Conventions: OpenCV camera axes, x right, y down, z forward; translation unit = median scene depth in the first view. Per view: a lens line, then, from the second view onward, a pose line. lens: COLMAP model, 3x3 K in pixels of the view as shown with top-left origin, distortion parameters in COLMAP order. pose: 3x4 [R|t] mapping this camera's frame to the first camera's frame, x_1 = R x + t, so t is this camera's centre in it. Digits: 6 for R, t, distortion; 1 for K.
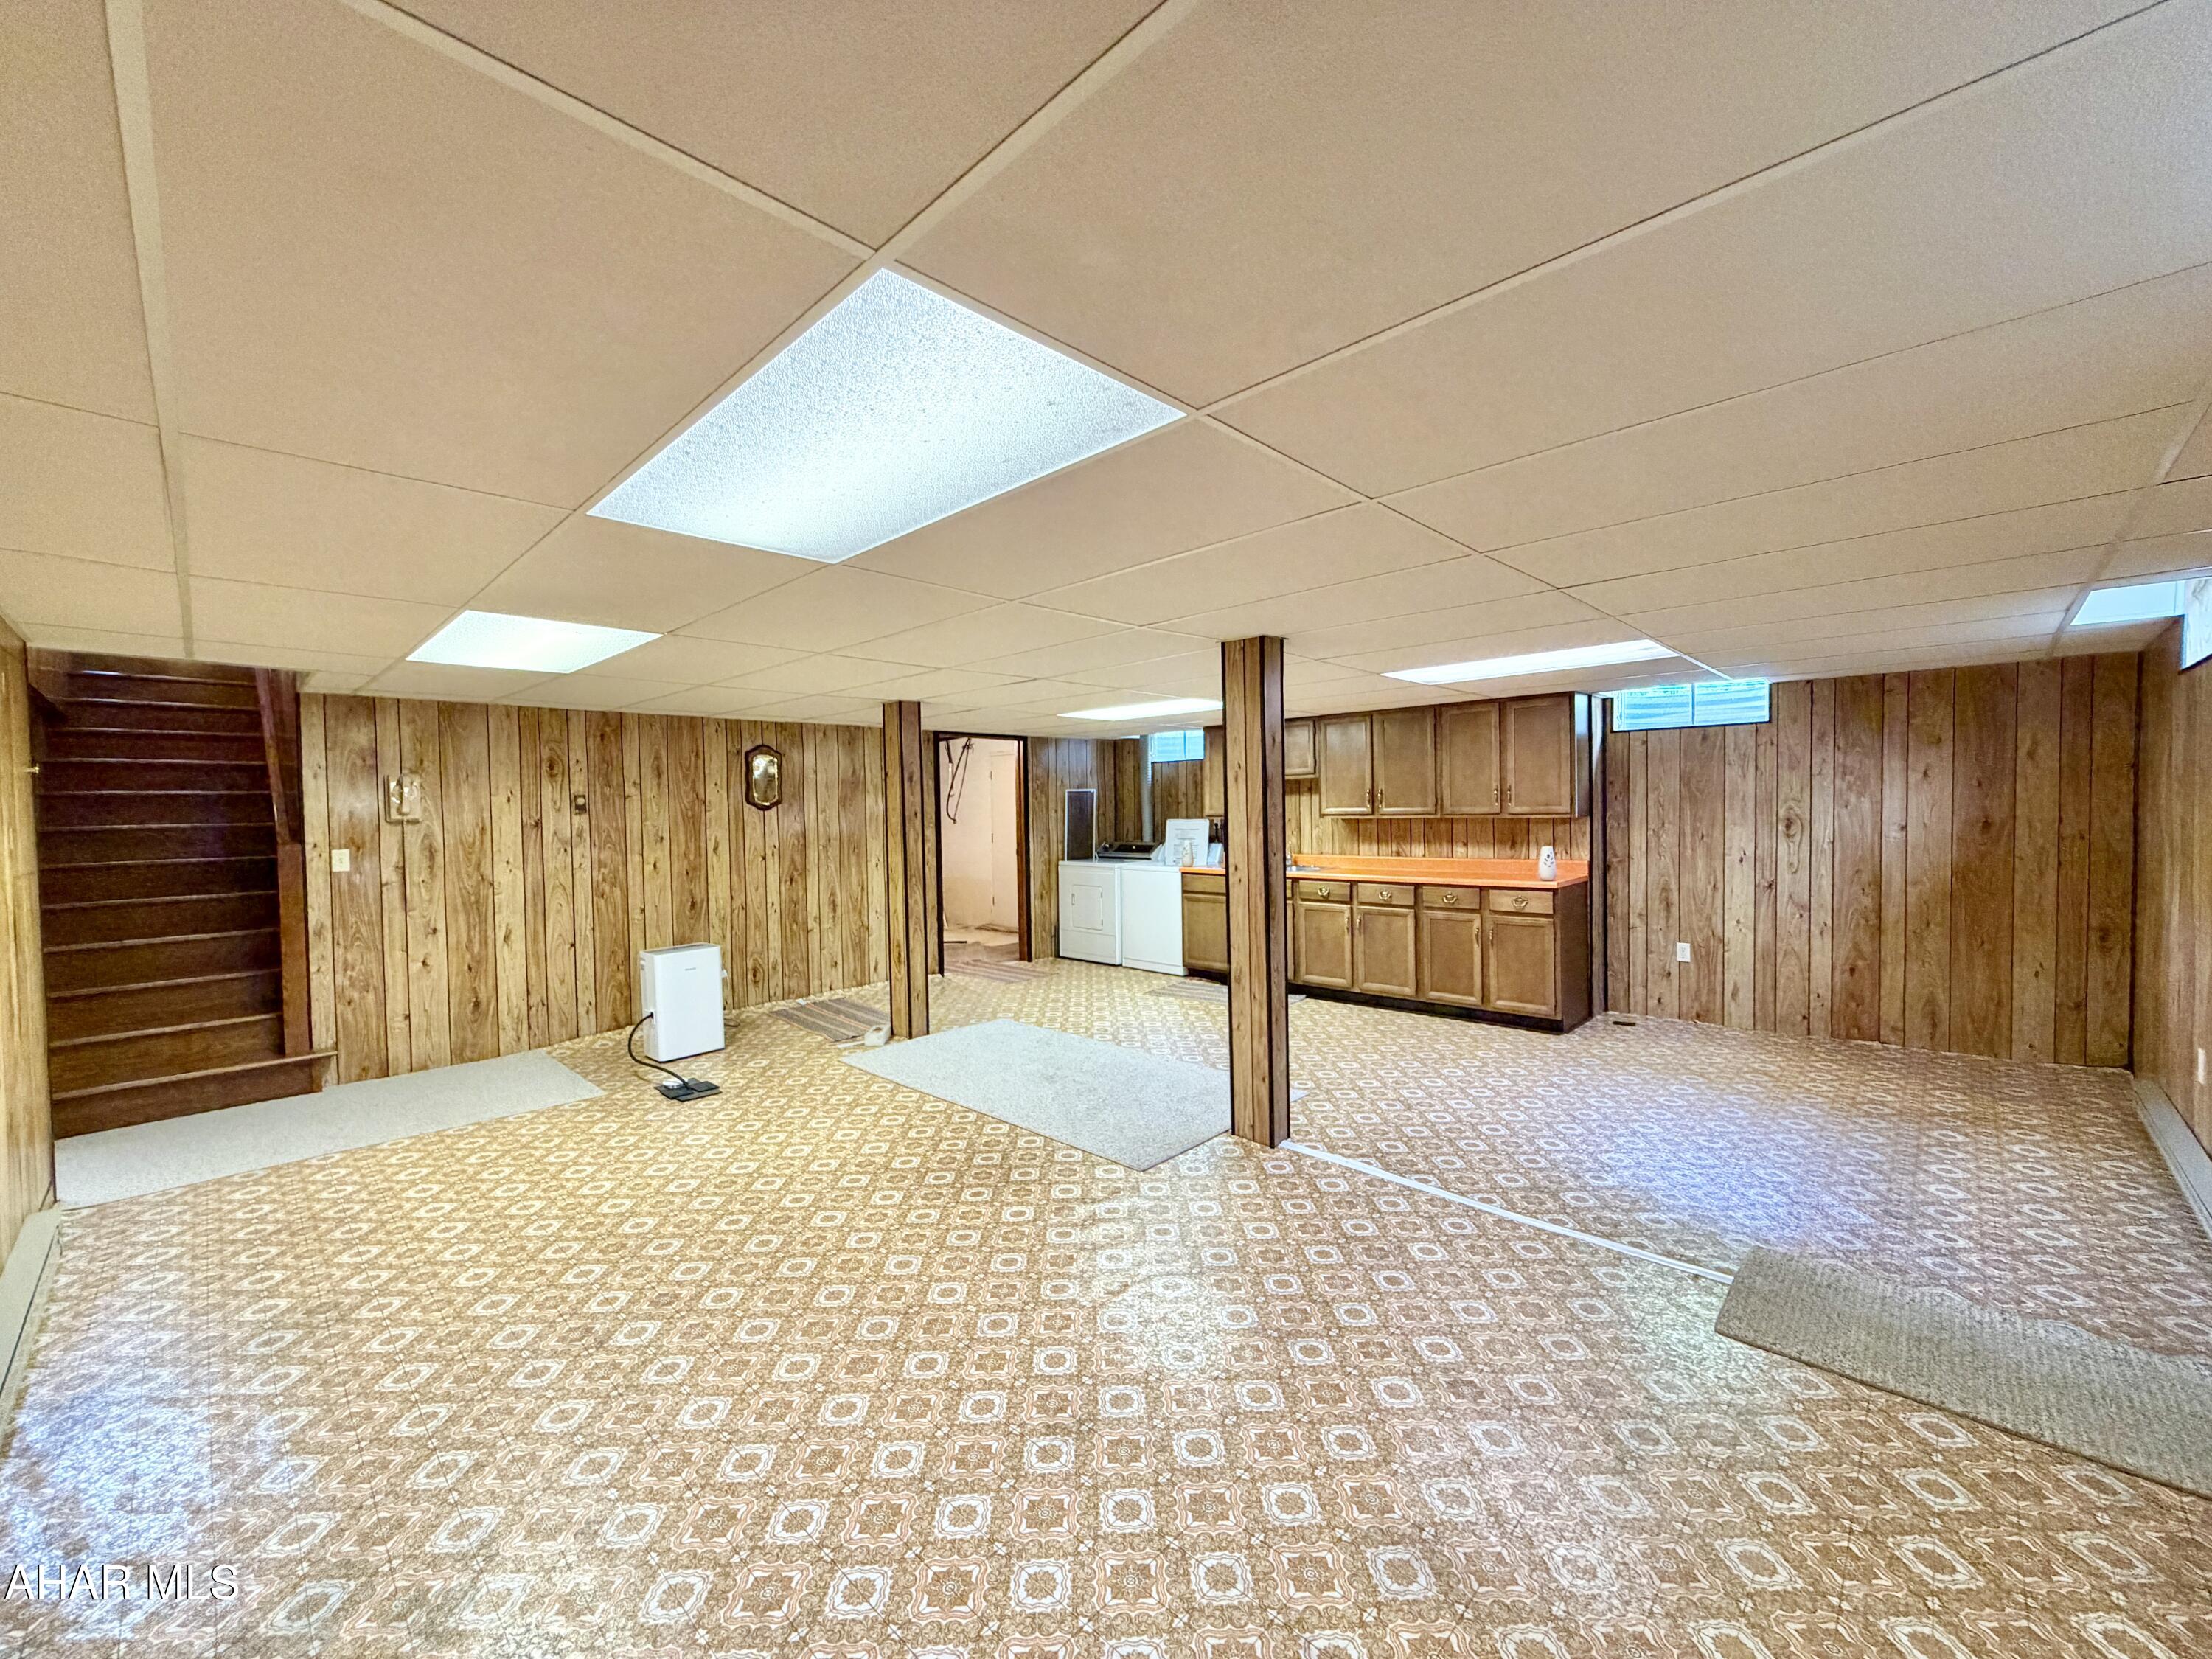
lens RADIAL K [[879.9, 0, 1101.7], [0, 879.9, 830.7], [0, 0, 1]] dist [0.000896, -0.000261]
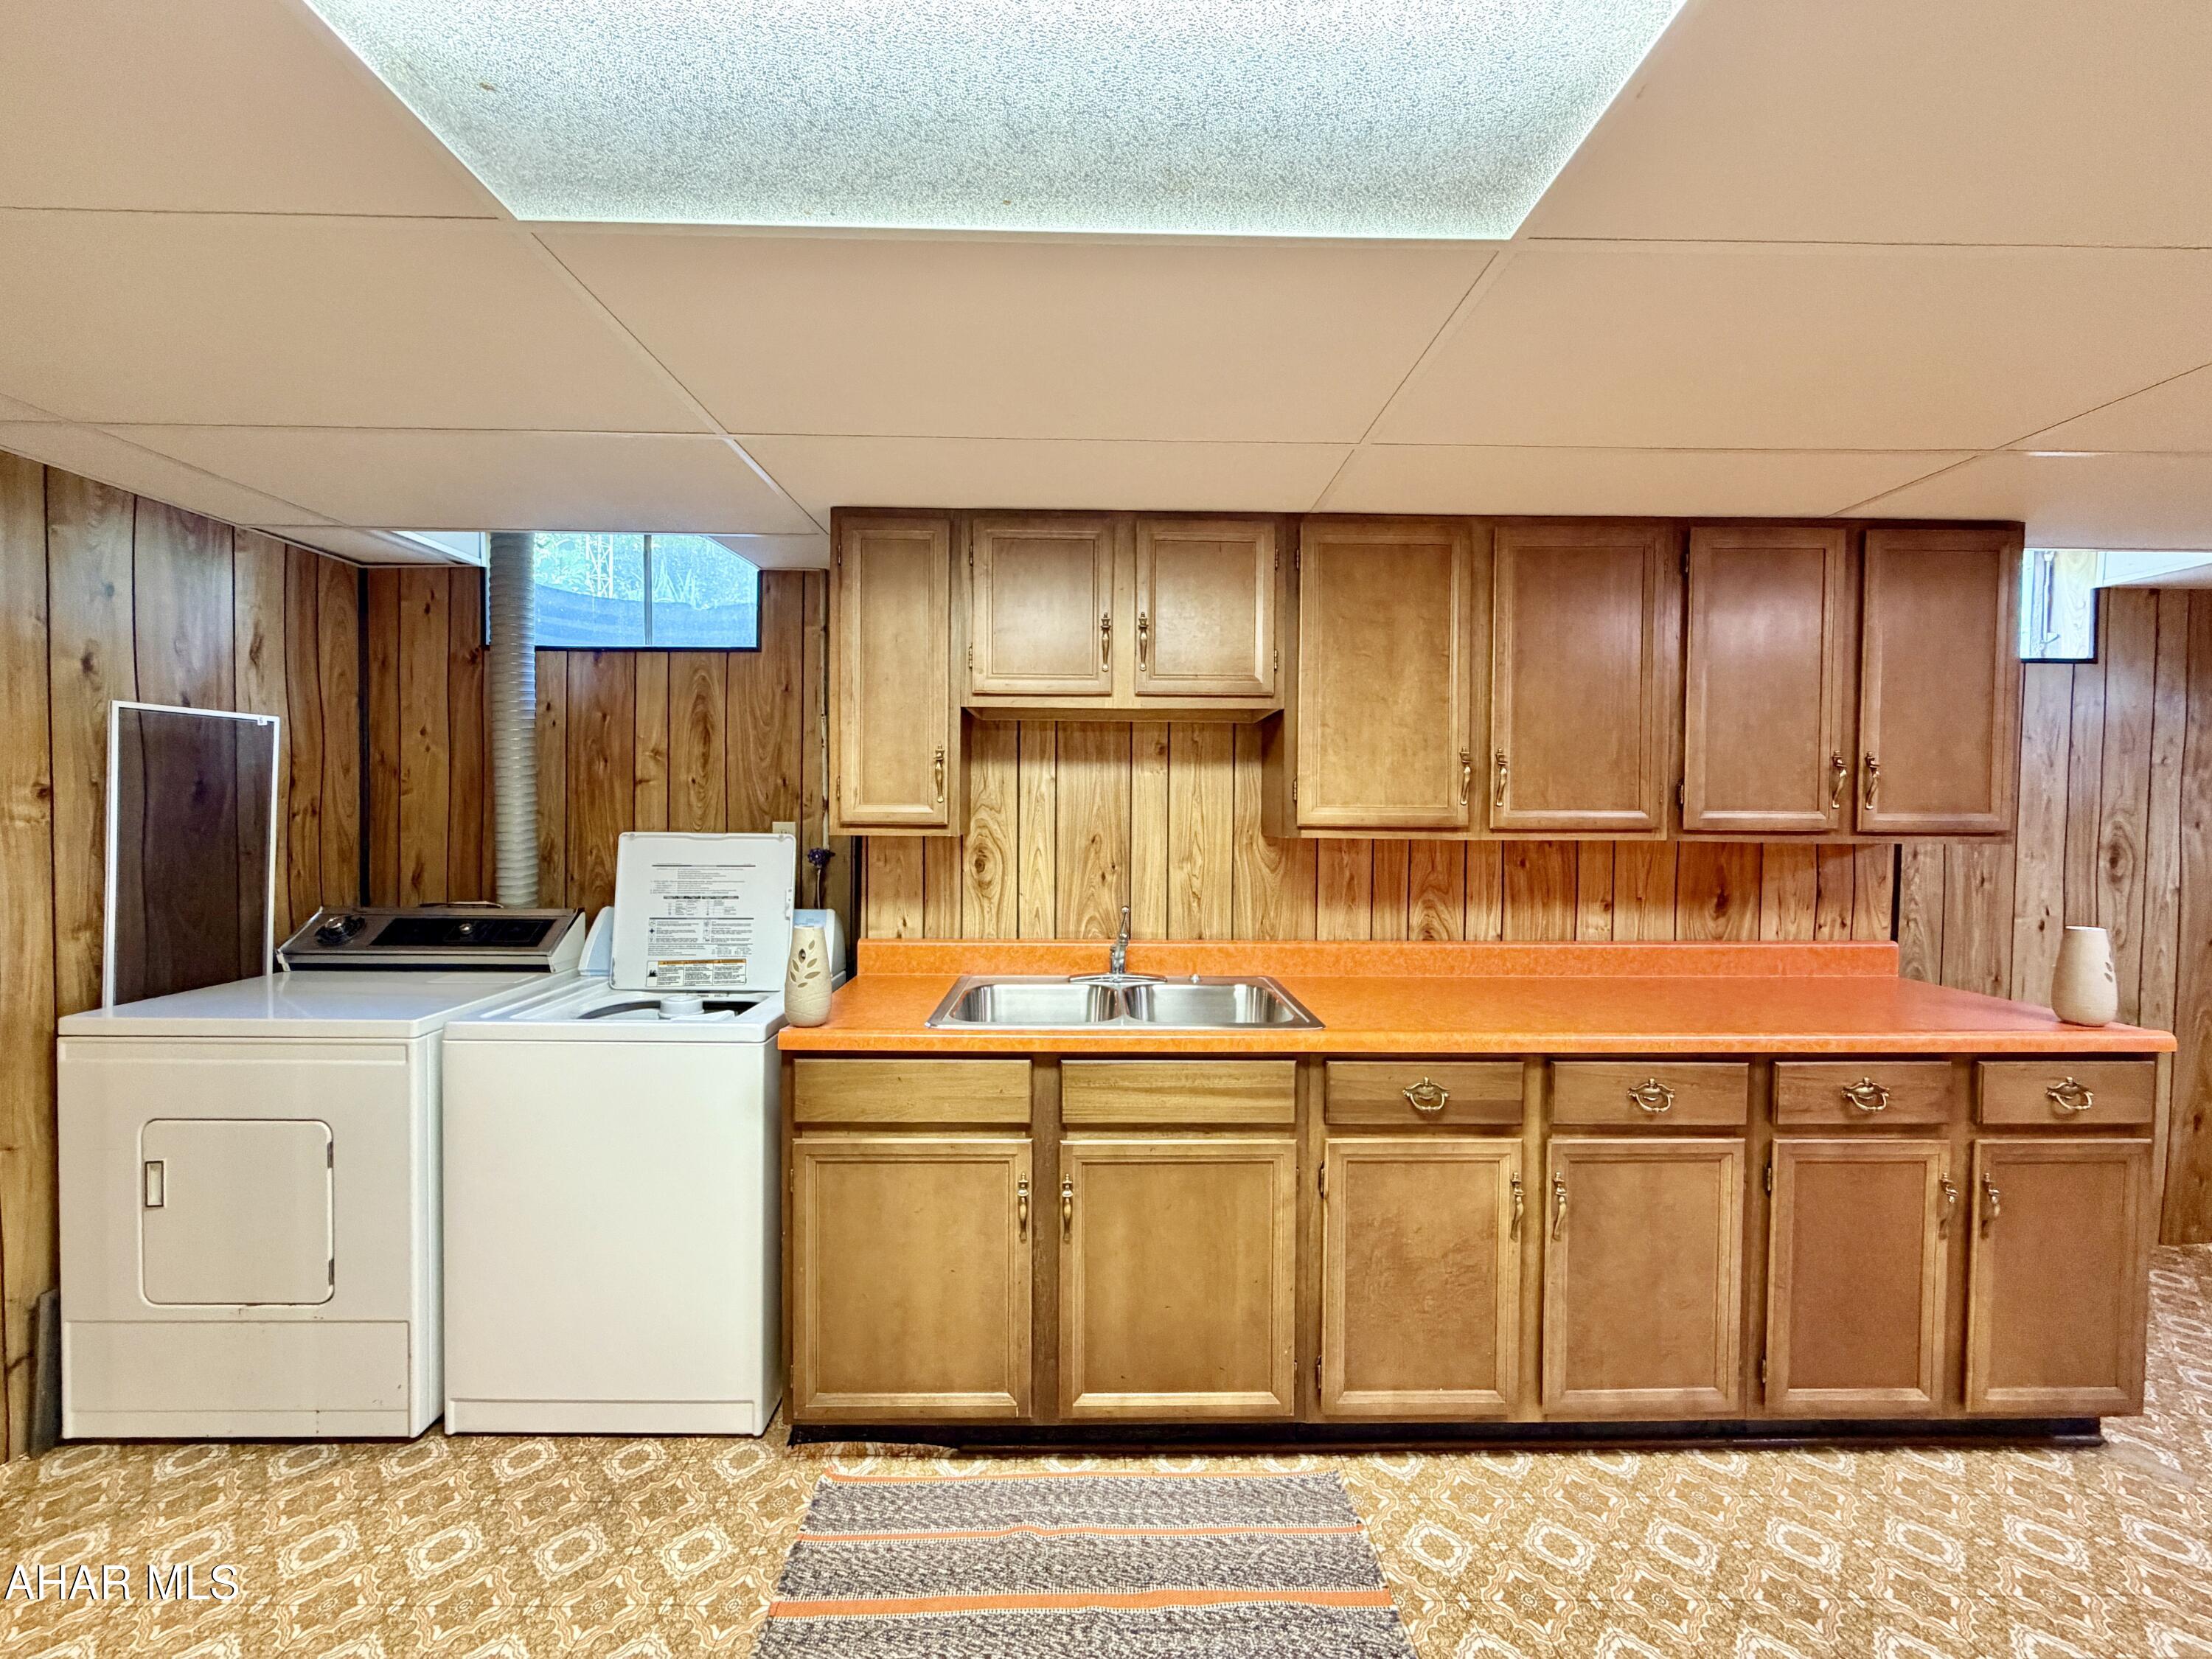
lens RADIAL K [[879.9, 0, 1100.6], [0, 879.9, 830.2], [0, 0, 1]] dist [0.000896, -0.000261]
pose [[0.708780, 0.005160, 0.705411, -0.026691], [-0.002249, 0.999985, -0.005055, -0.016859], [-0.705426, 0.001996, 0.708781, 0.931650]]
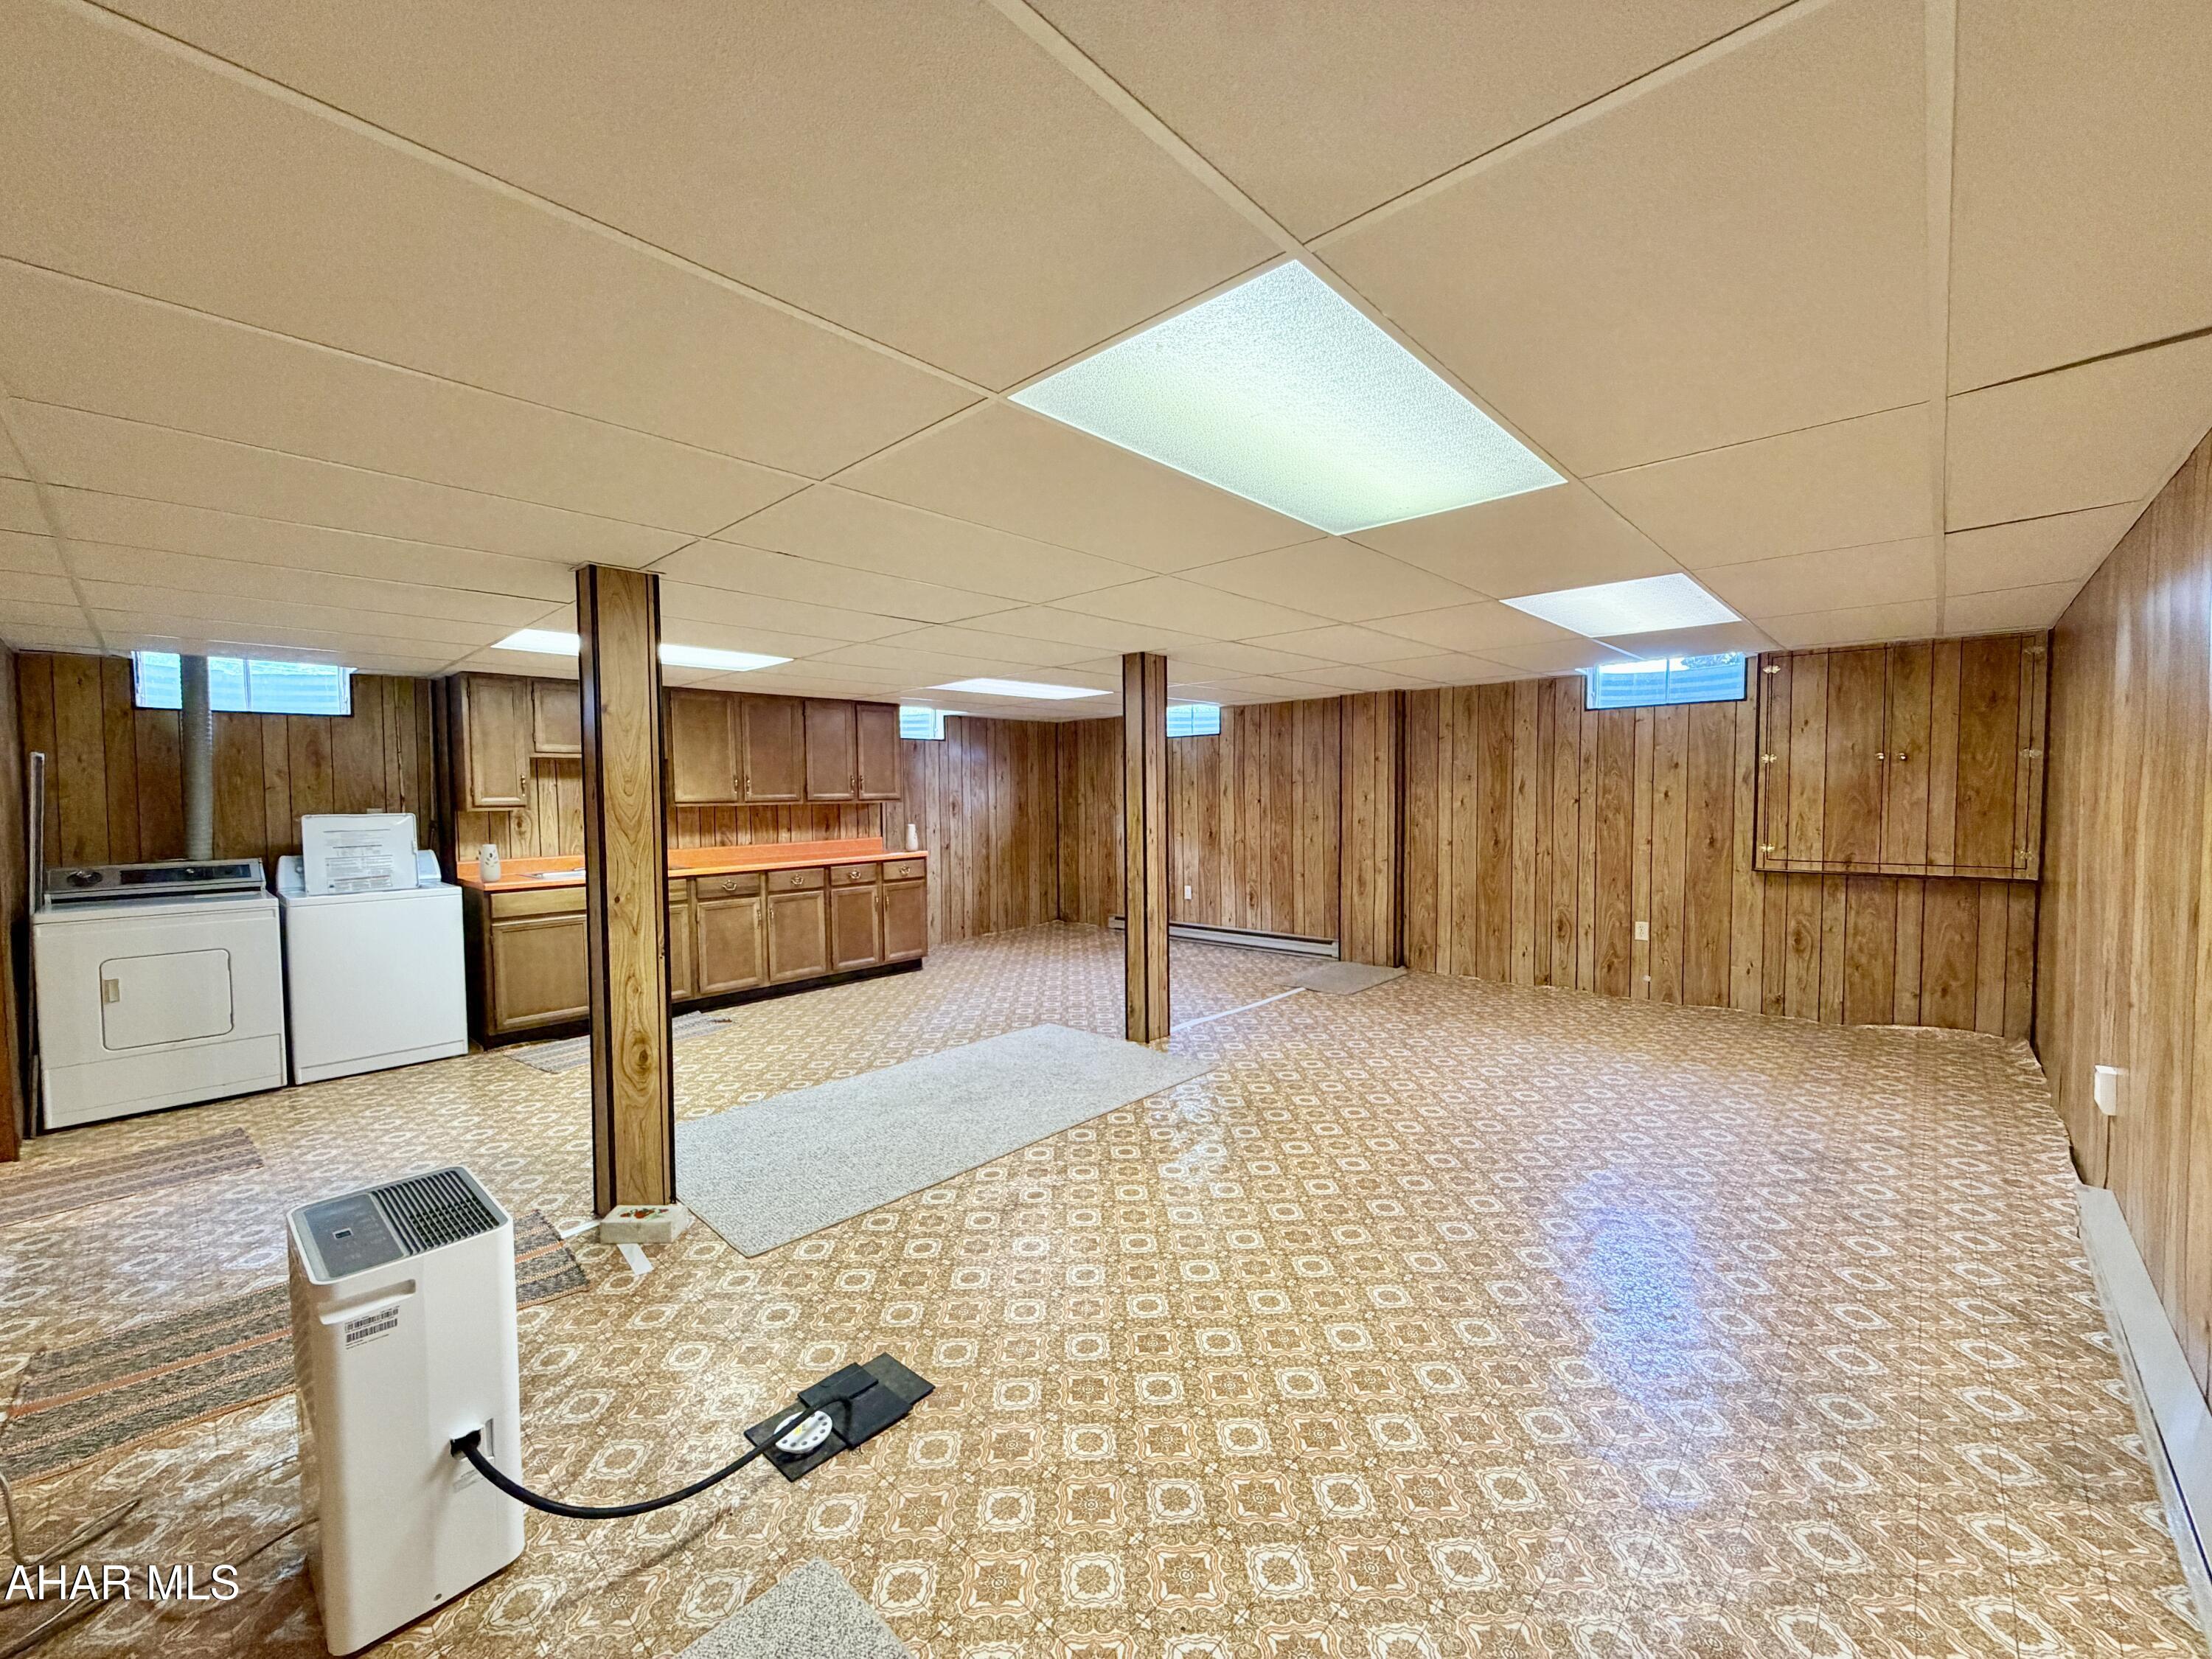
lens RADIAL K [[879.9, 0, 1099.4], [0, 879.9, 830.3], [0, 0, 1]] dist [0.000896, -0.000261]
pose [[-0.015867, -0.025663, 0.999545, -0.696520], [0.039793, 0.998862, 0.026277, 0.003395], [-0.999082, 0.040191, -0.014827, 0.676720]]
